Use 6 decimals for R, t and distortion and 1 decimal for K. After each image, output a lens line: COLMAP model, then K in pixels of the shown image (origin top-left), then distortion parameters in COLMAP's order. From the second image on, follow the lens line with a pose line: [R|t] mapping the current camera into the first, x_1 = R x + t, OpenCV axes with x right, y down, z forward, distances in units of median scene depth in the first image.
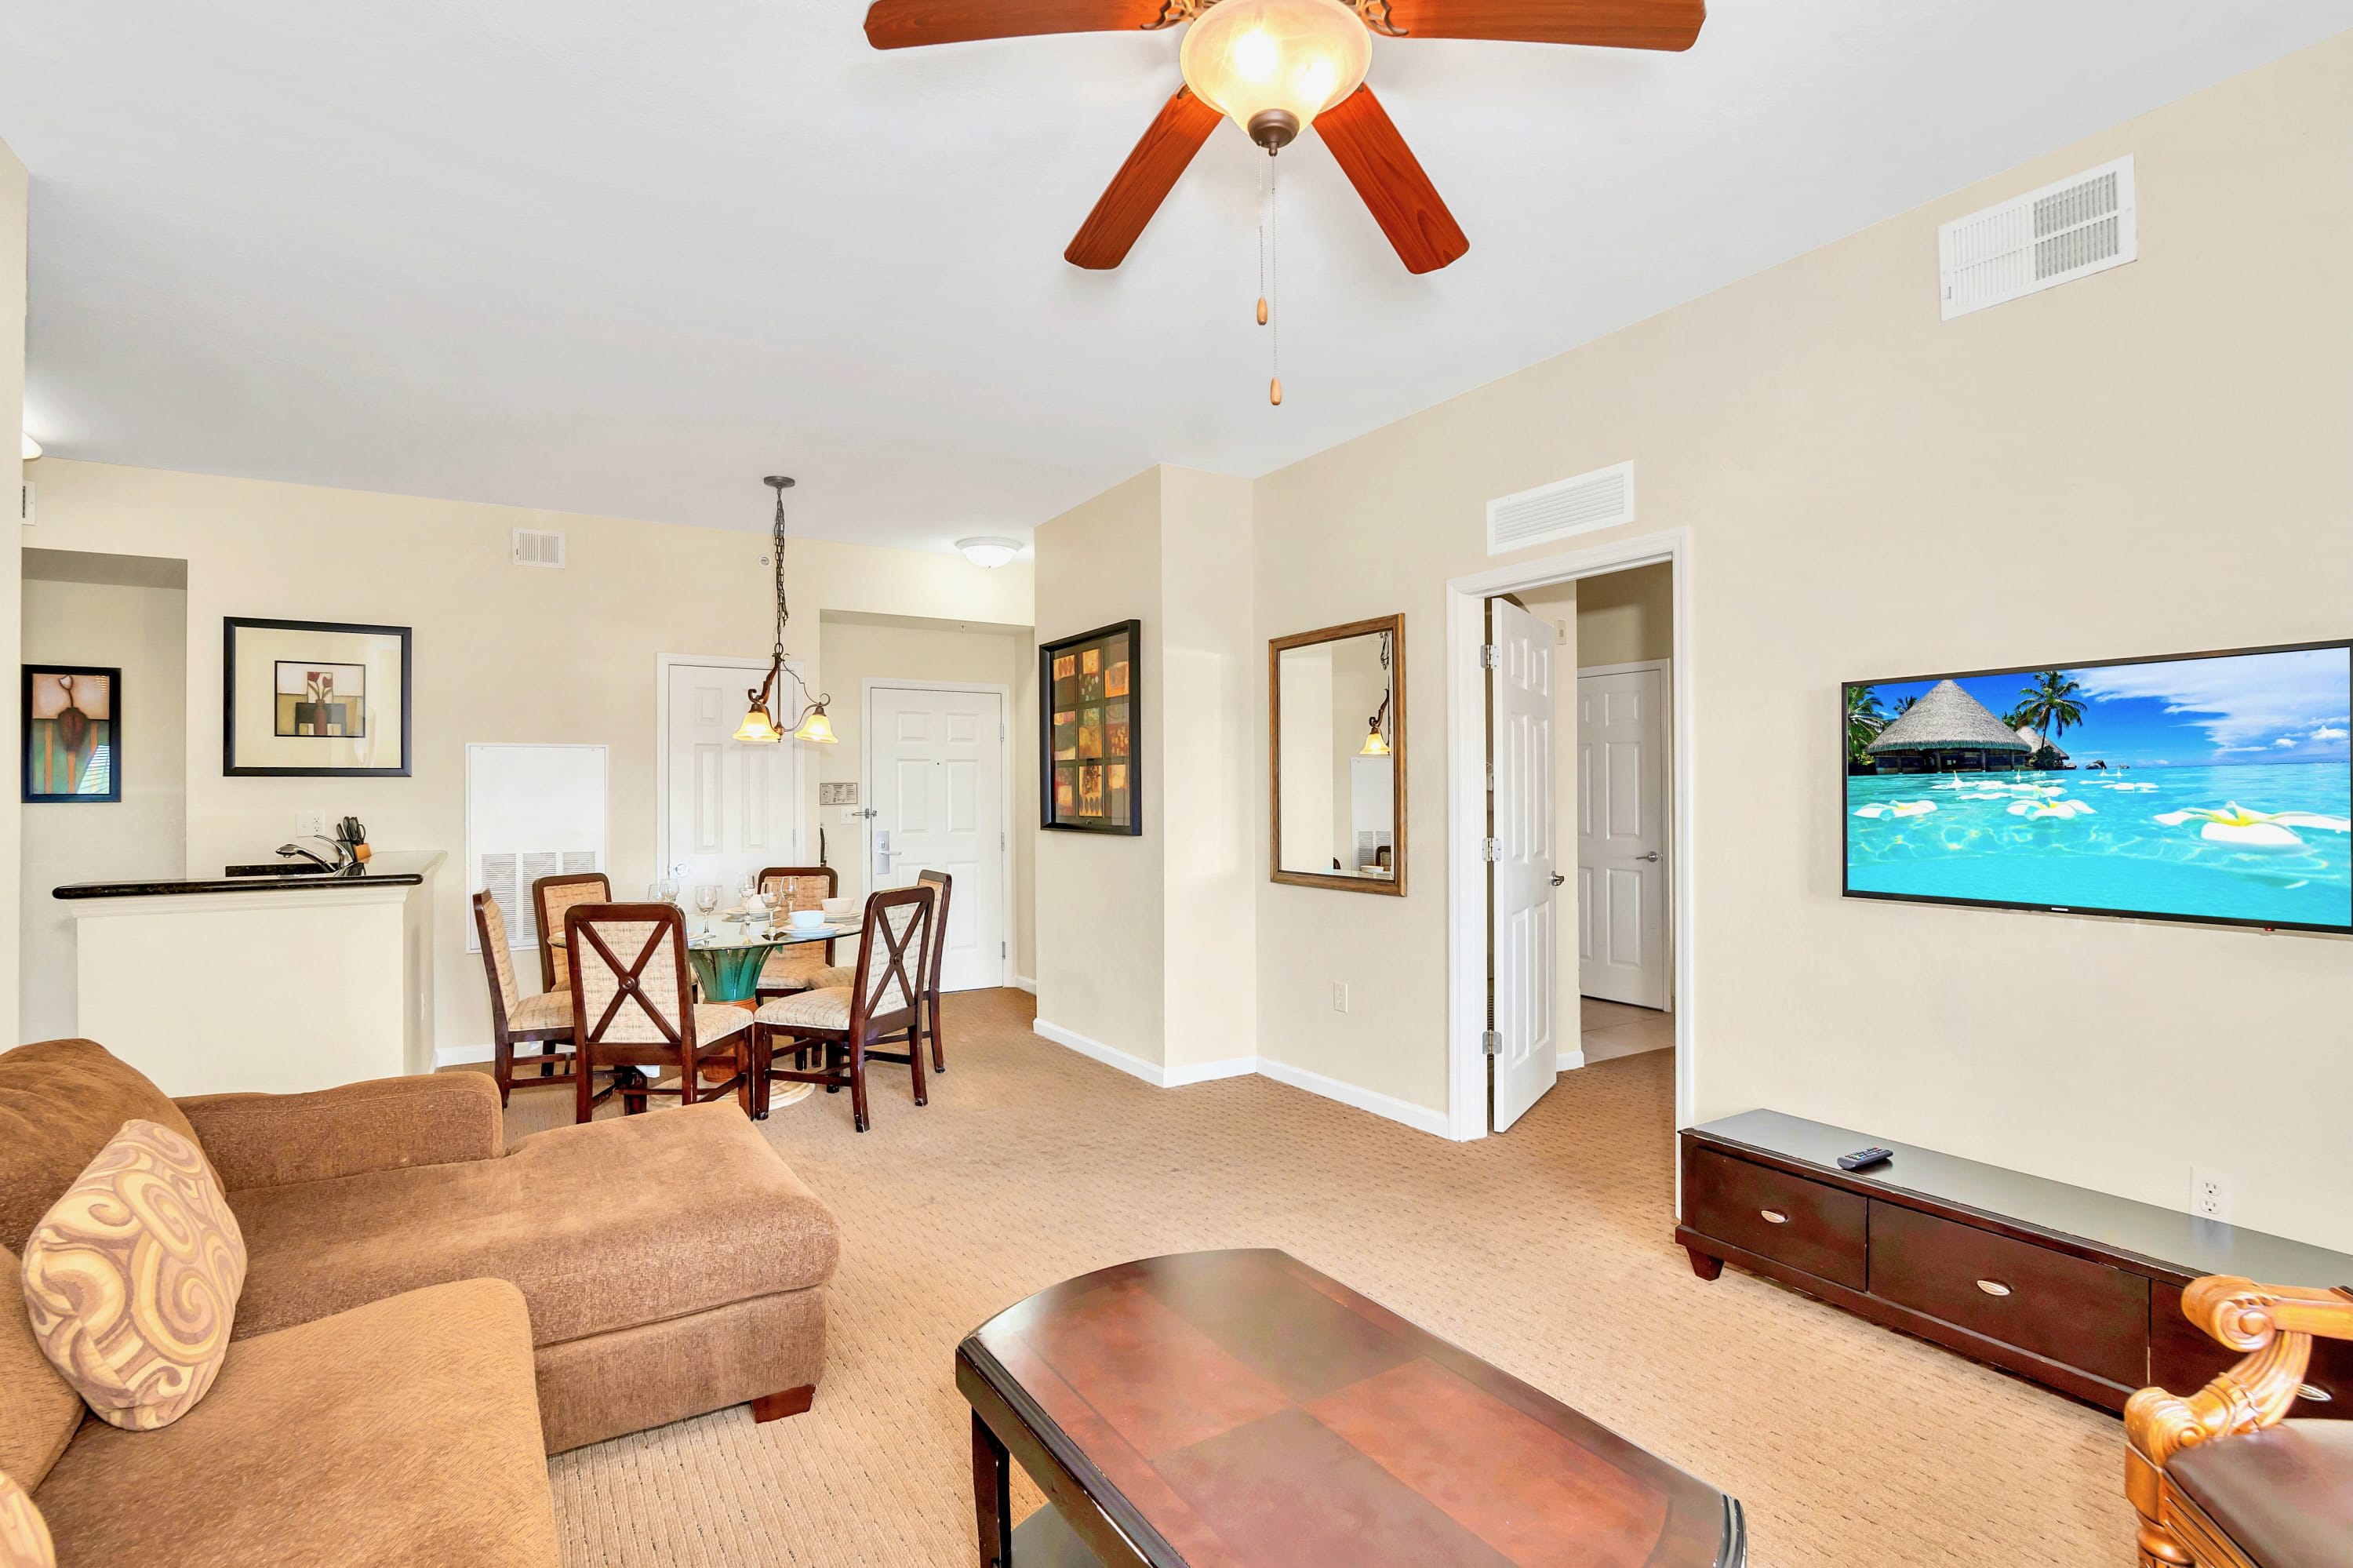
lens RADIAL K [[1123.7, 0, 1191.5], [0, 1123.7, 786.8], [0, 0, 1]] dist [-0.033262, 0.000896]
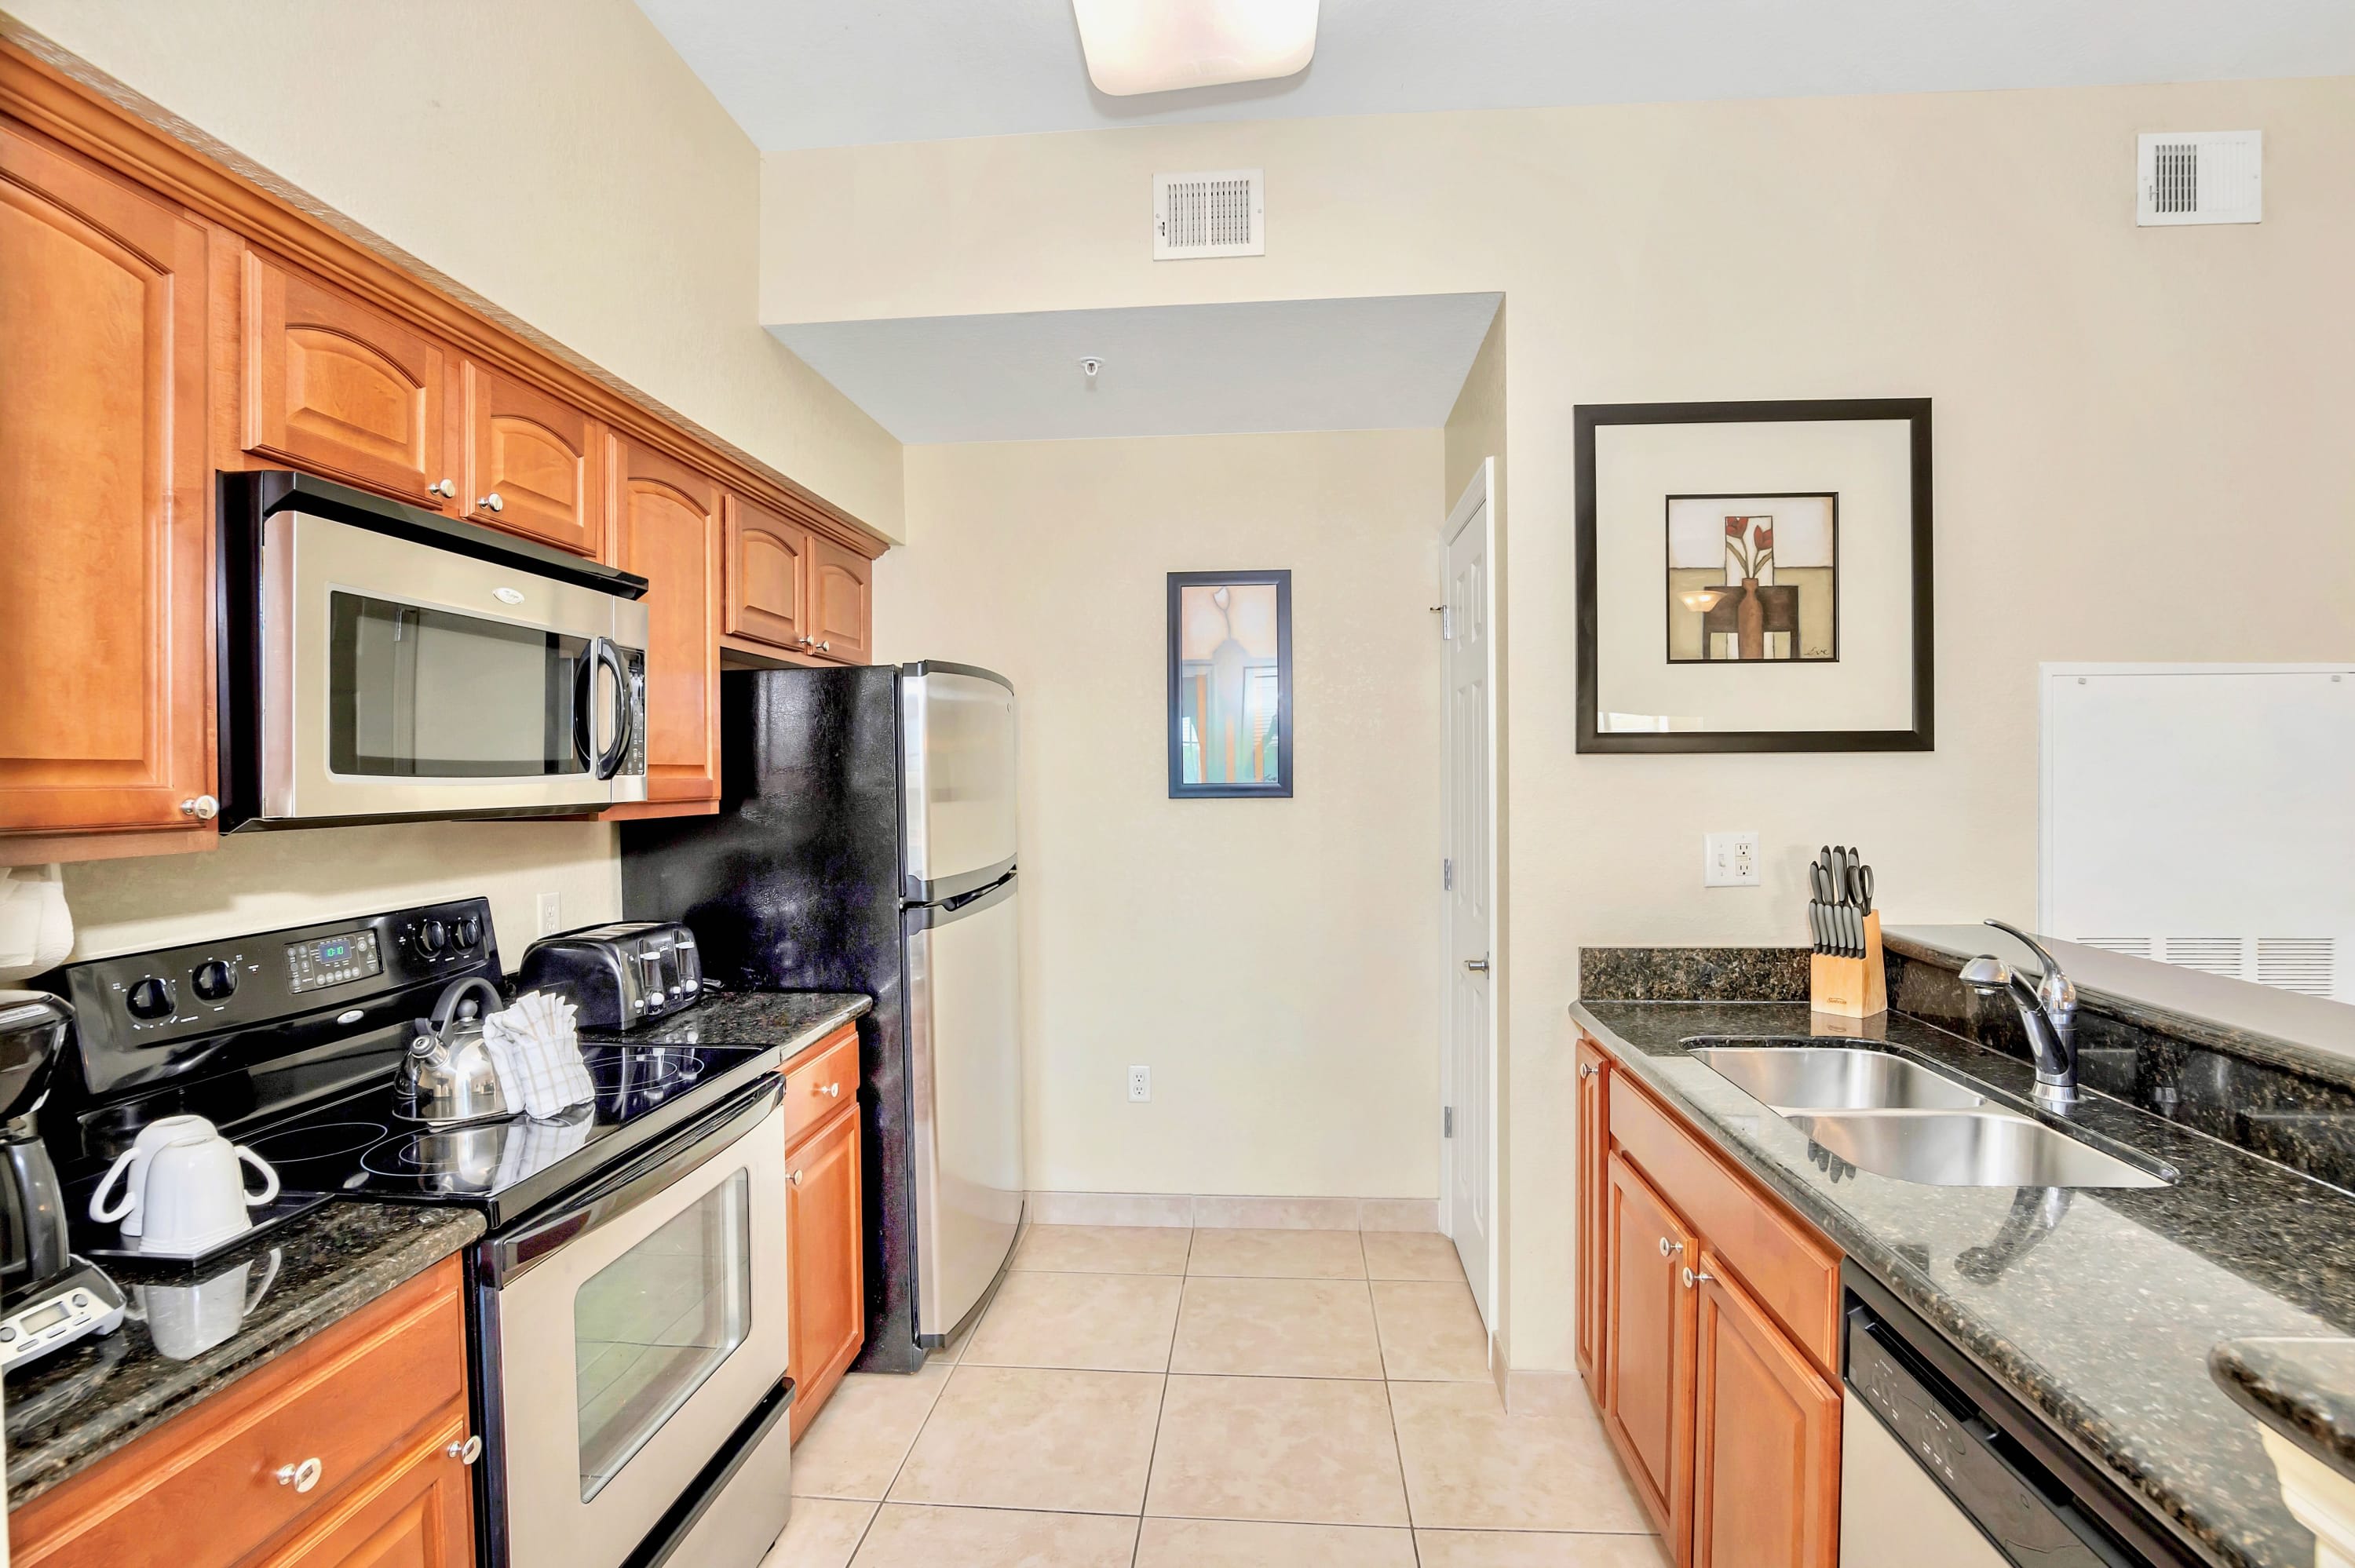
lens RADIAL K [[1124.5, 0, 1192.5], [0, 1124.5, 786.8], [0, 0, 1]] dist [-0.033262, 0.000896]
pose [[0.801019, 0.011544, -0.598527, -0.706970], [0.004901, 0.999654, 0.025839, -0.007871], [0.598618, -0.023631, 0.800686, 0.507397]]
